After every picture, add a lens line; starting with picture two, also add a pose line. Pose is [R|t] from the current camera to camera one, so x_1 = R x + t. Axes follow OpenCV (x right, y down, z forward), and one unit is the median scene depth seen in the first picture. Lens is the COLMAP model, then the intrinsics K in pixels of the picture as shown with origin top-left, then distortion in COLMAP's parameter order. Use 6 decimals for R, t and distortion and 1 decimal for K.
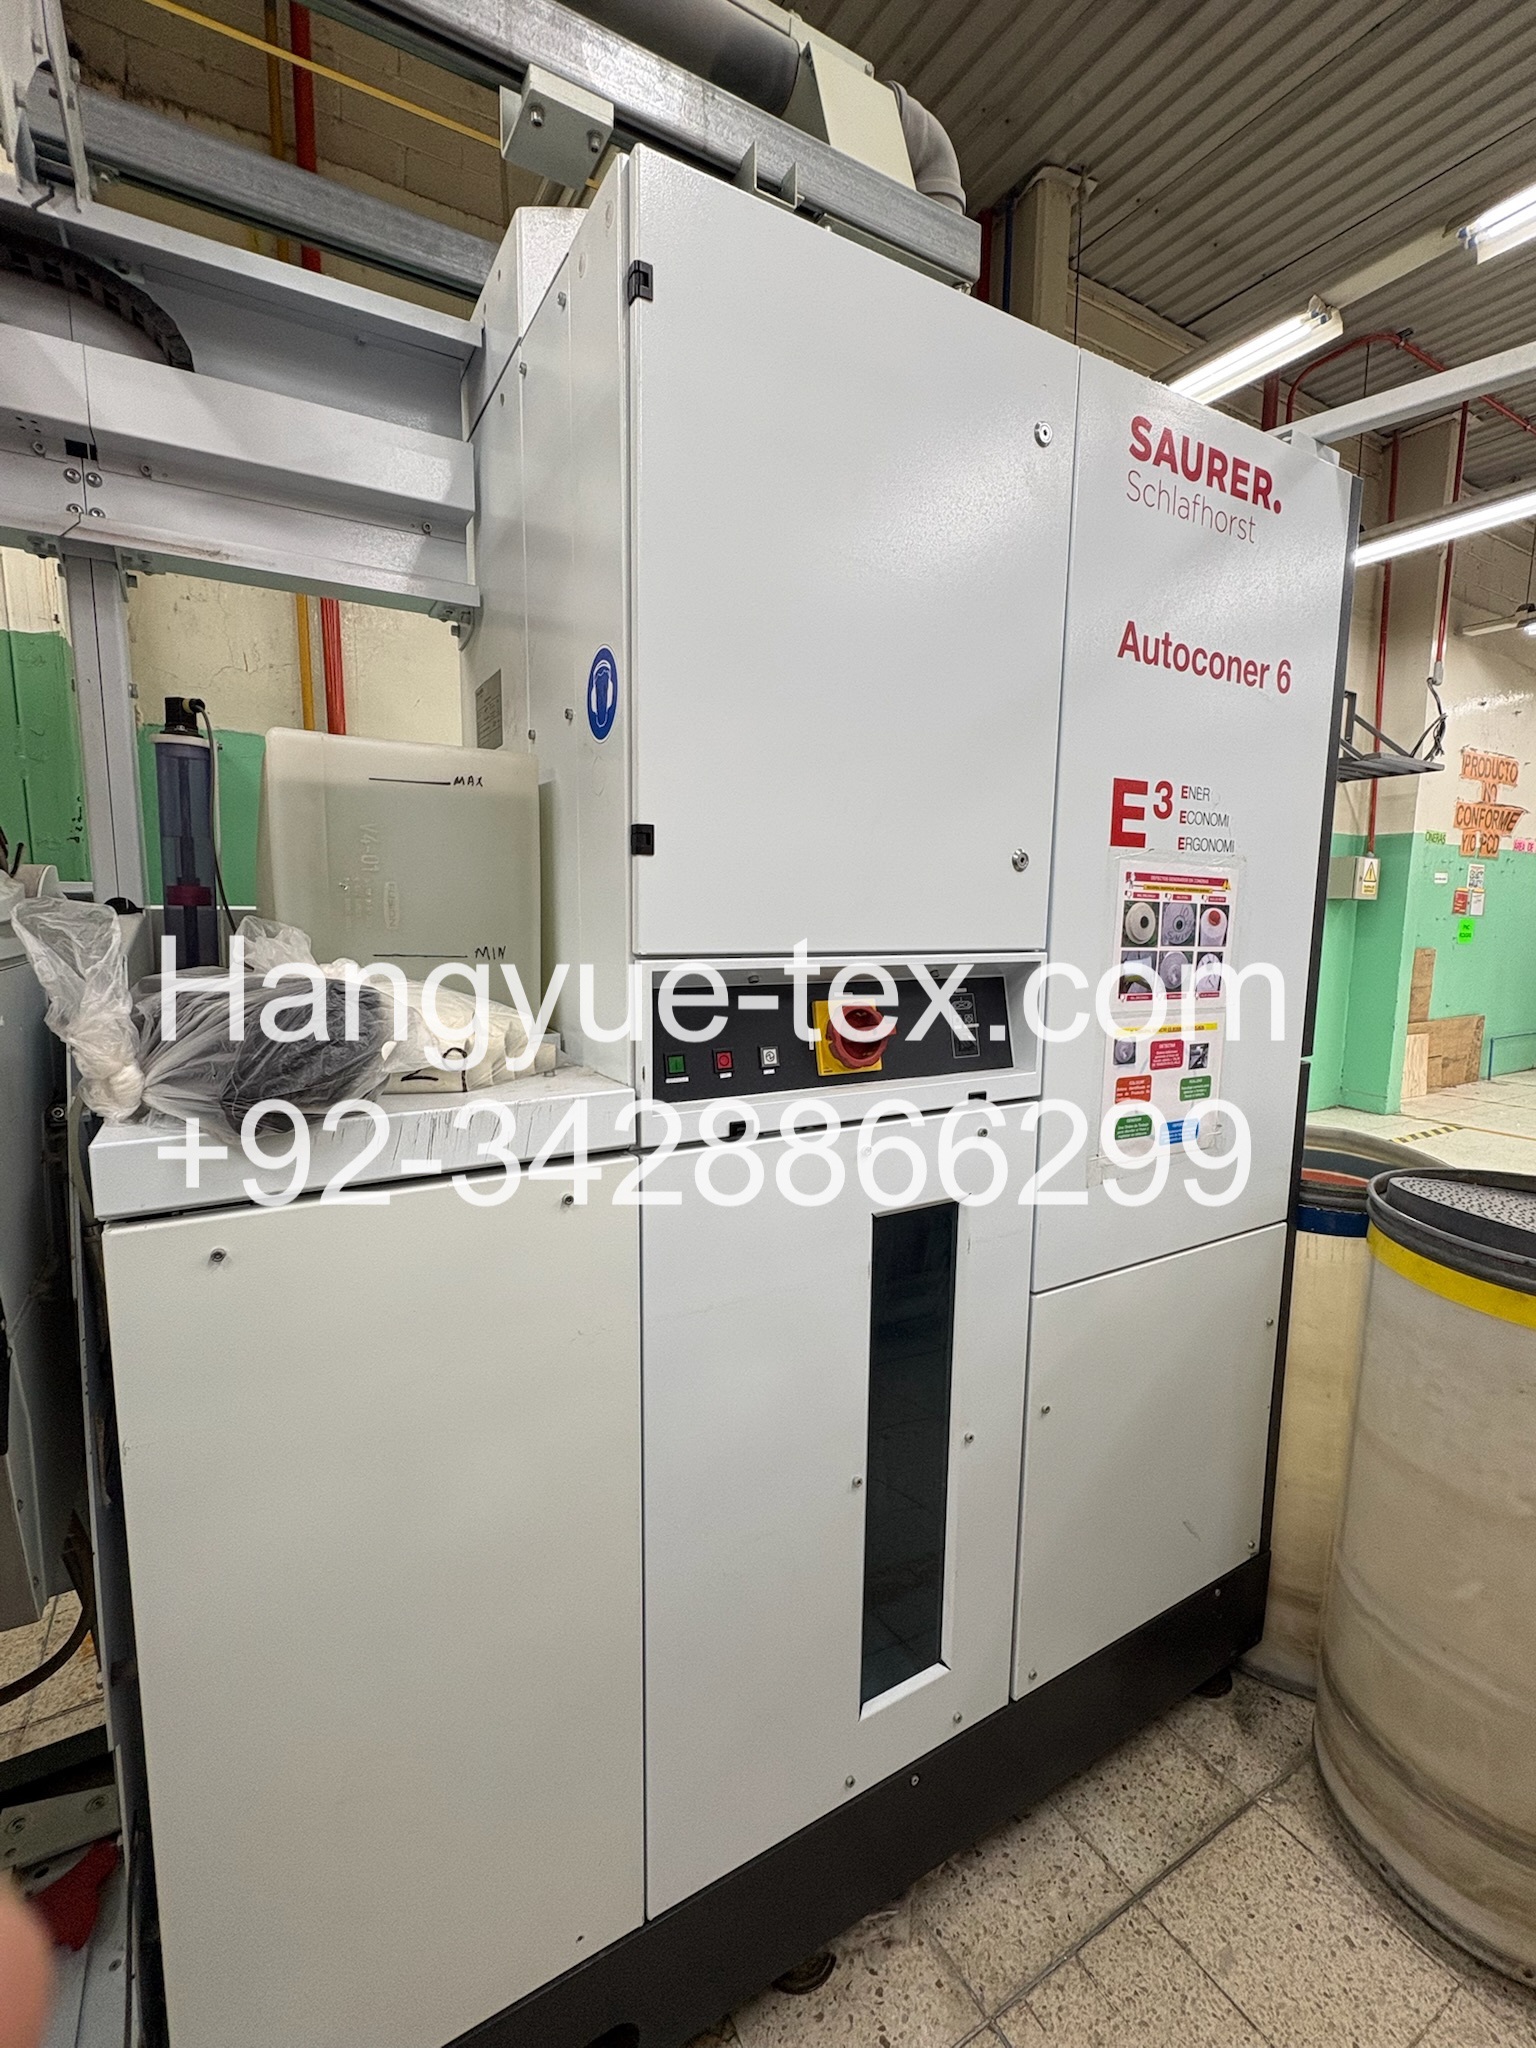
lens RADIAL K [[898.8, 0, 775.0], [0, 898.8, 1012.8], [0, 0, 1]] dist [0.009194, 0.000129]
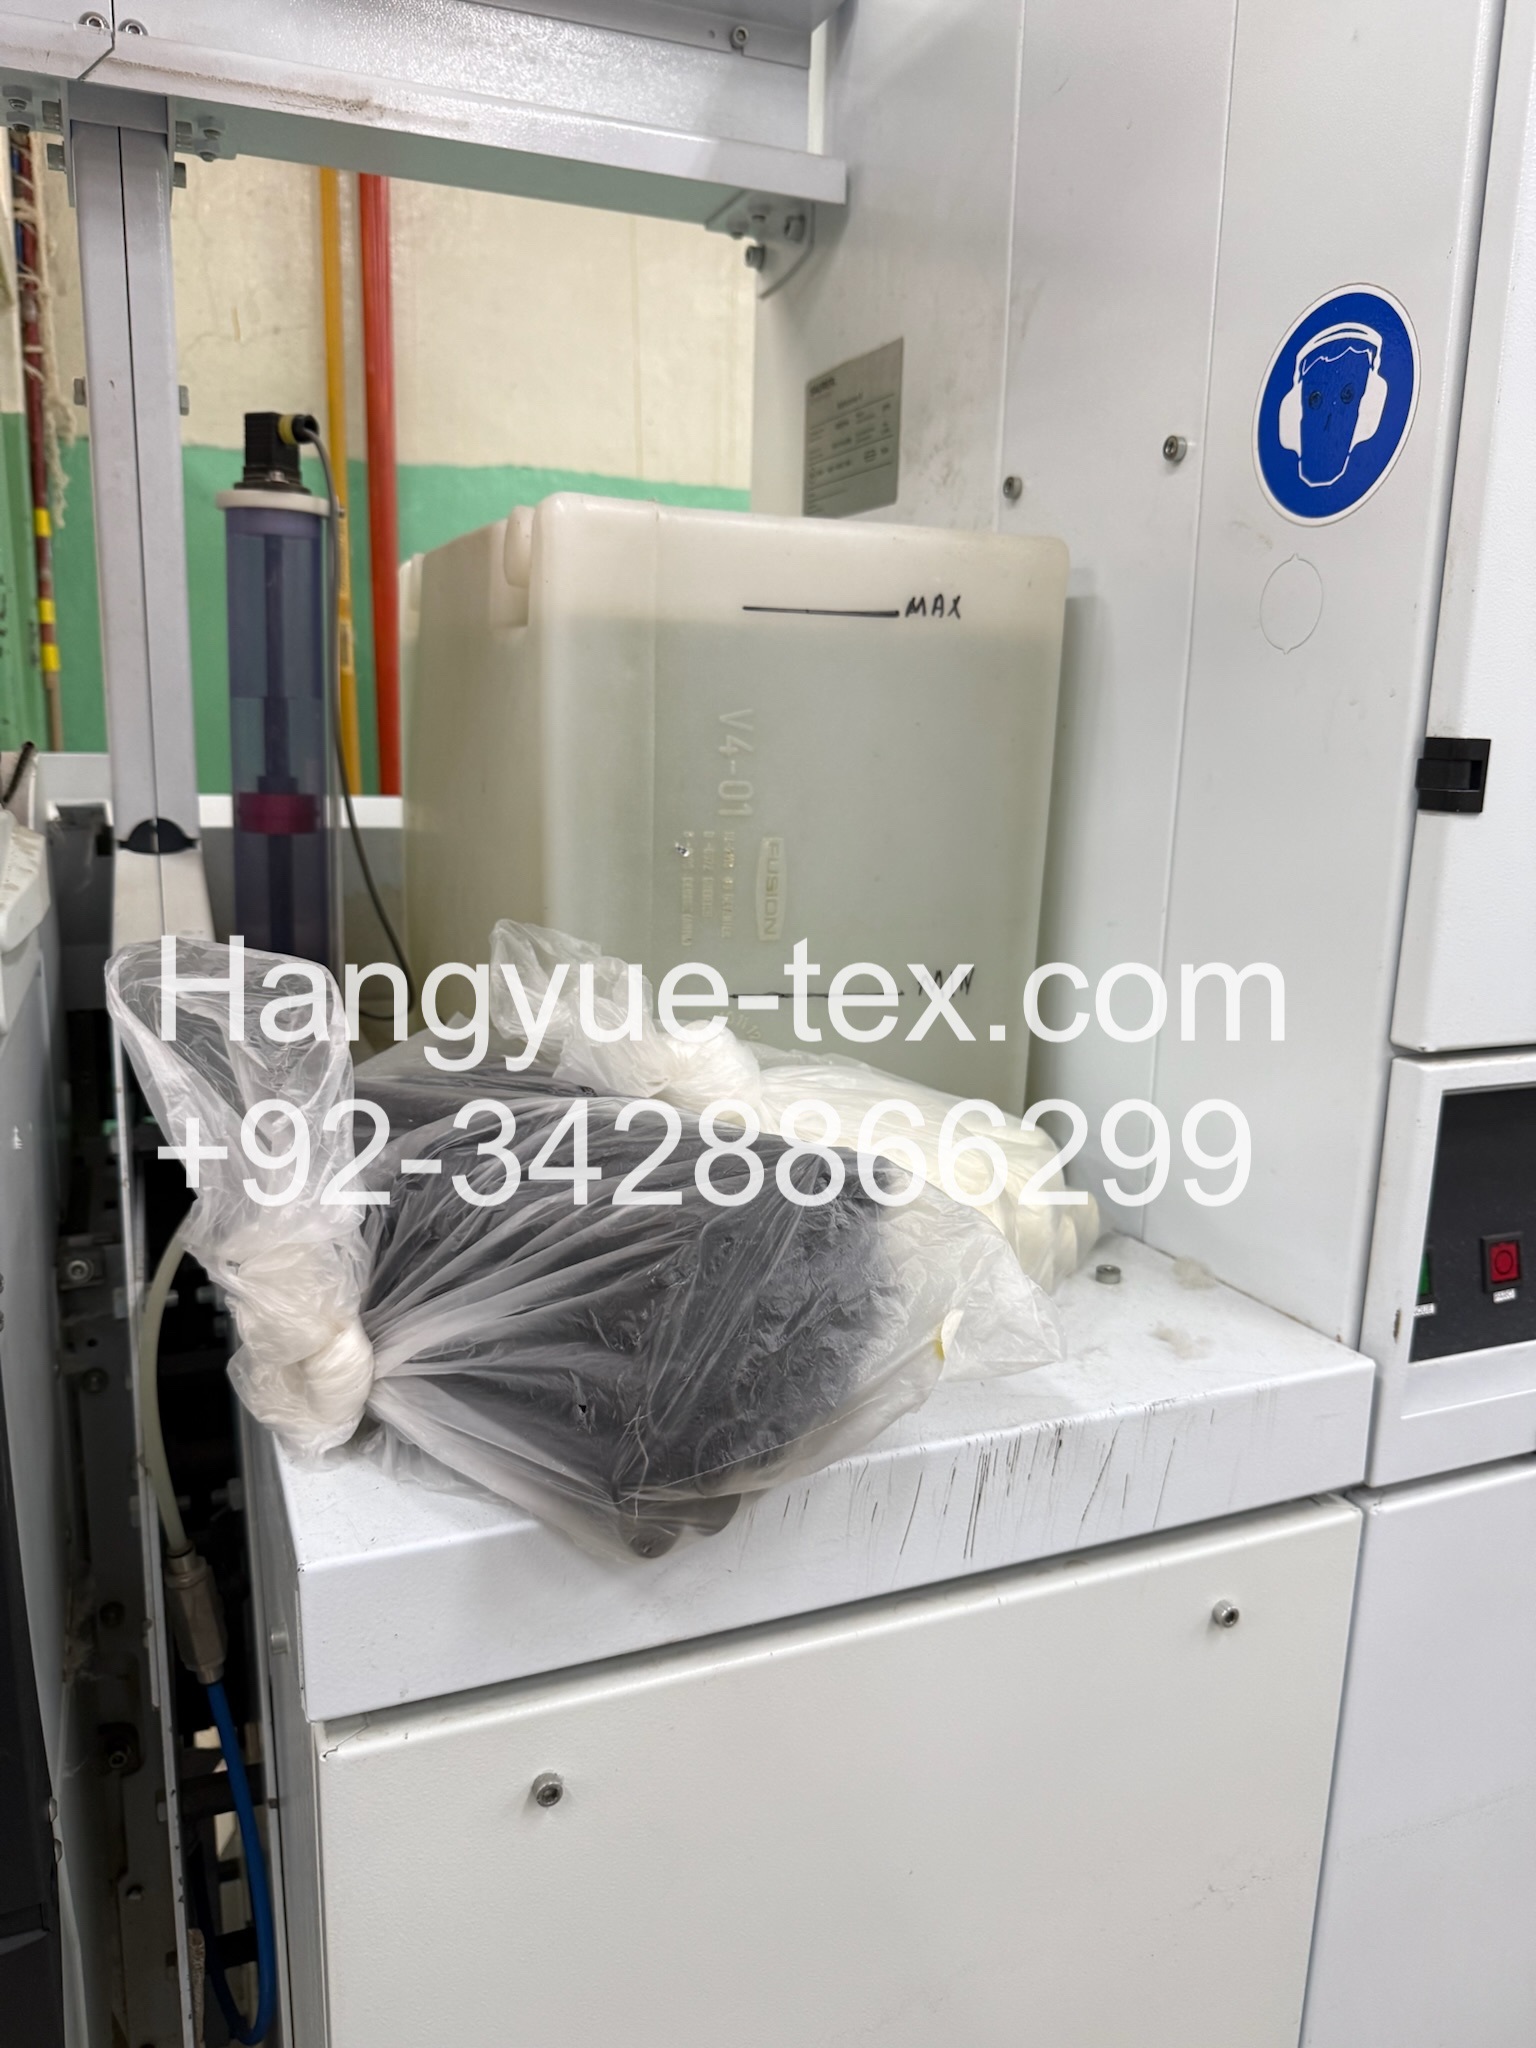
lens RADIAL K [[1477.6, 0, 776.0], [0, 1477.6, 998.5], [0, 0, 1]] dist [-0.008456, -0.005087]
pose [[0.991374, 0.040043, -0.124798, -0.267265], [-0.031113, 0.996868, 0.072700, -0.095279], [0.127318, -0.068191, 0.989515, 0.214472]]
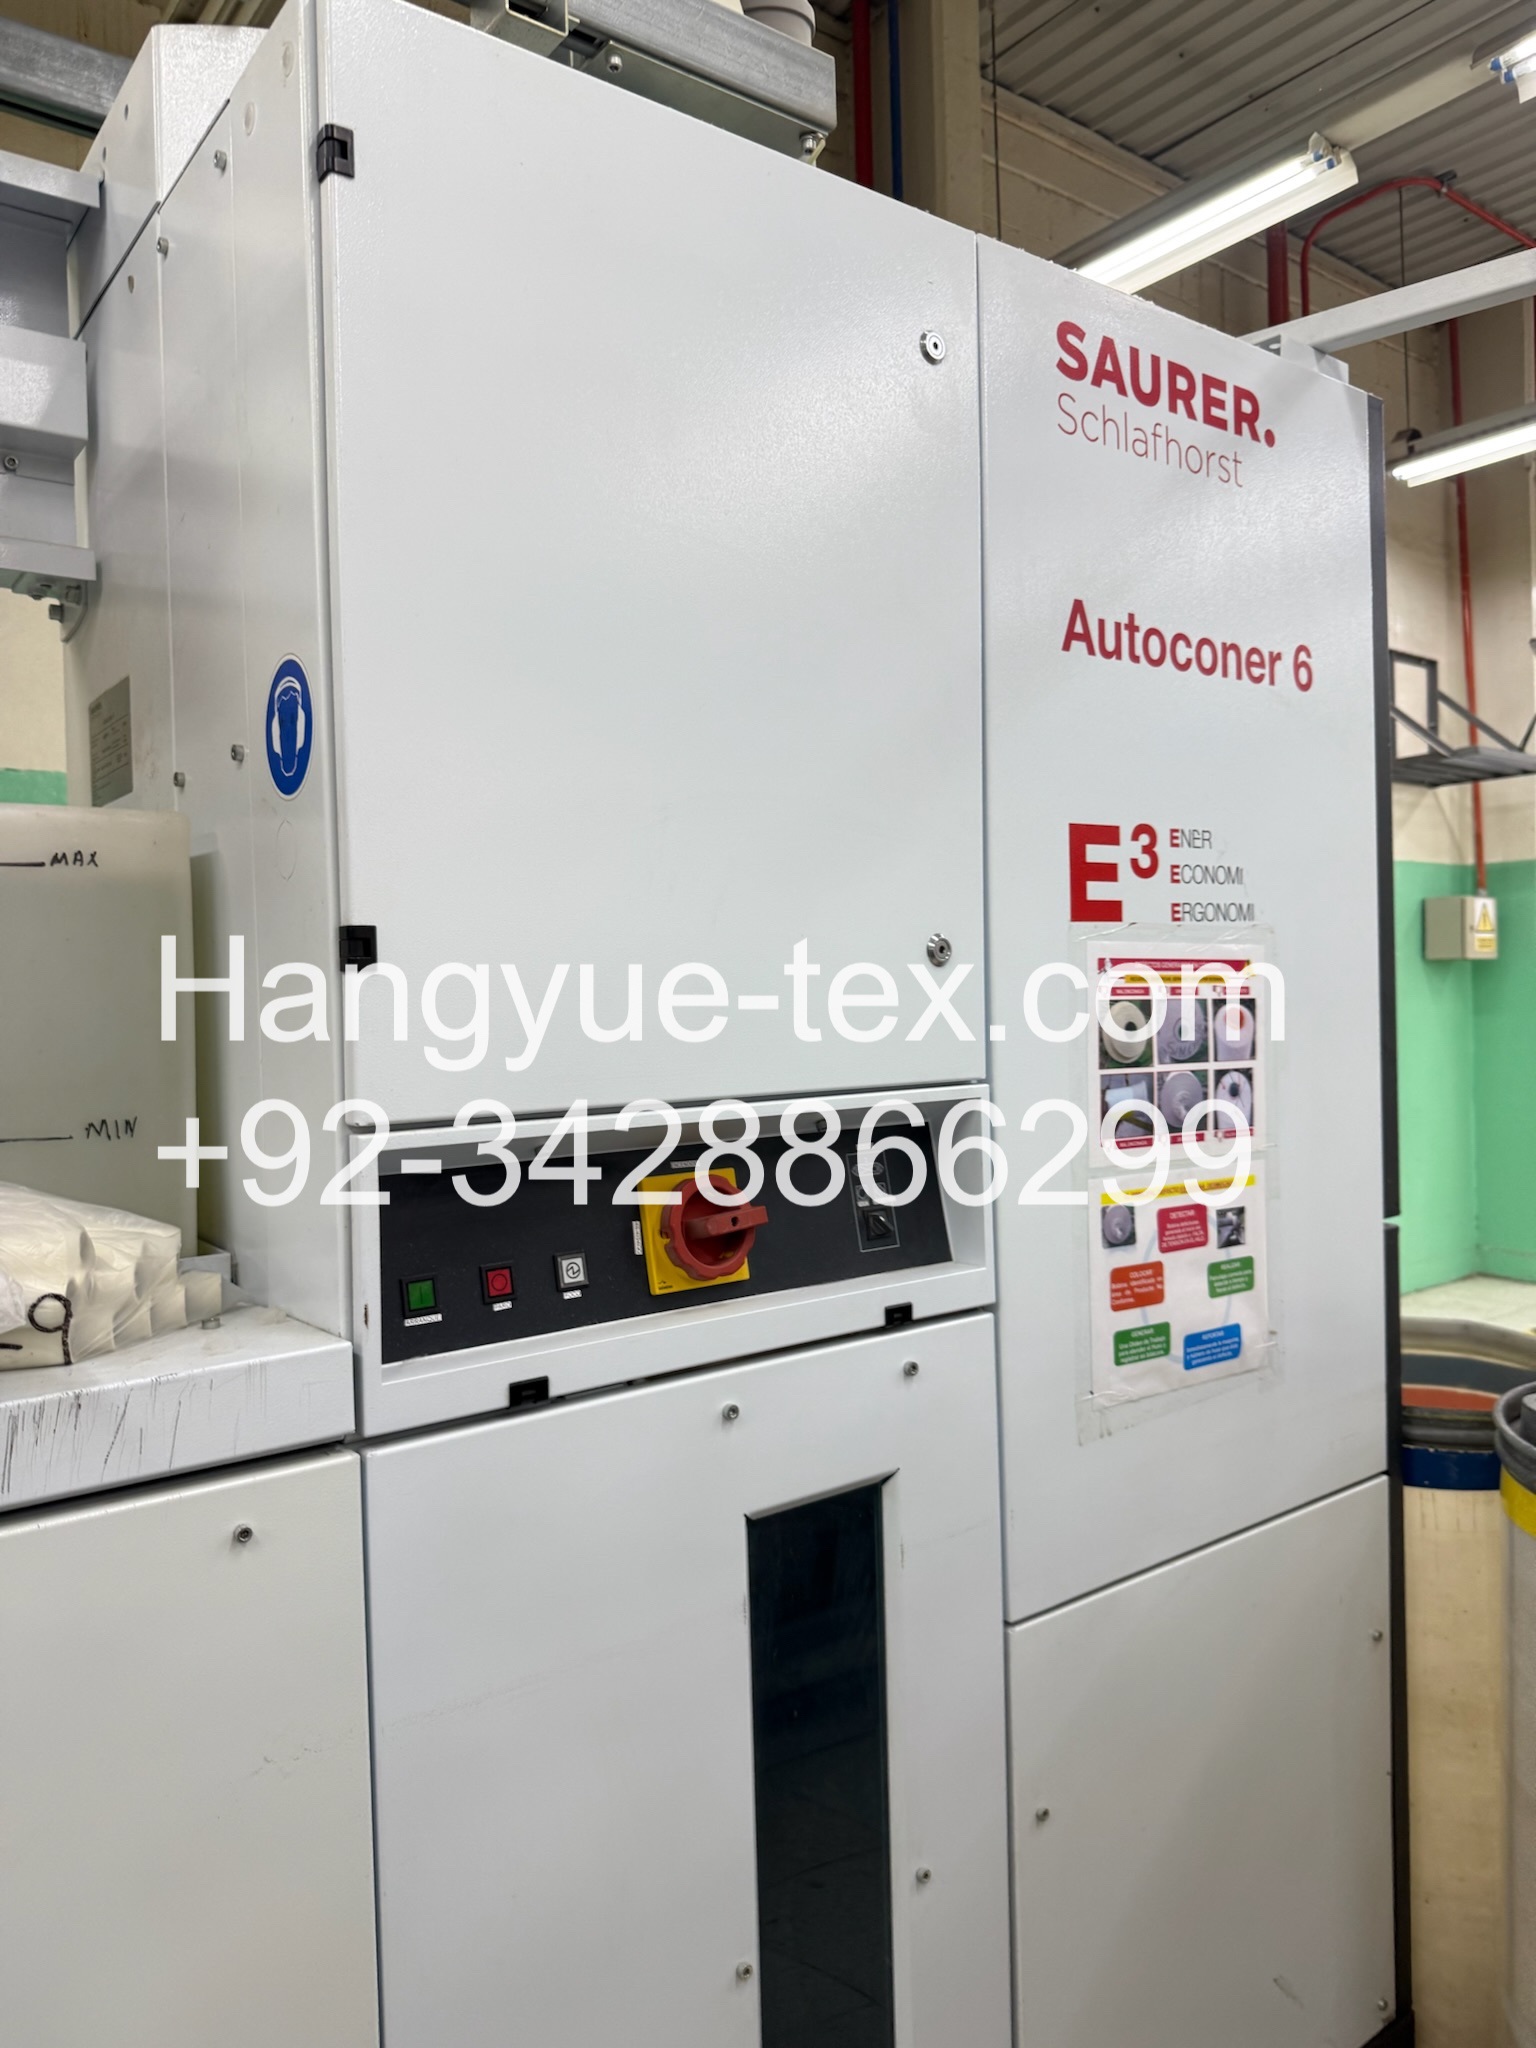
lens RADIAL K [[1449.9, 0, 755.6], [0, 1449.9, 1000.9], [0, 0, 1]] dist [0.047941, -0.070336]
pose [[0.993728, -0.038891, 0.104840, 0.019421], [0.050186, 0.992955, -0.107342, -0.020213], [-0.099927, 0.111930, 0.988679, -0.042647]]
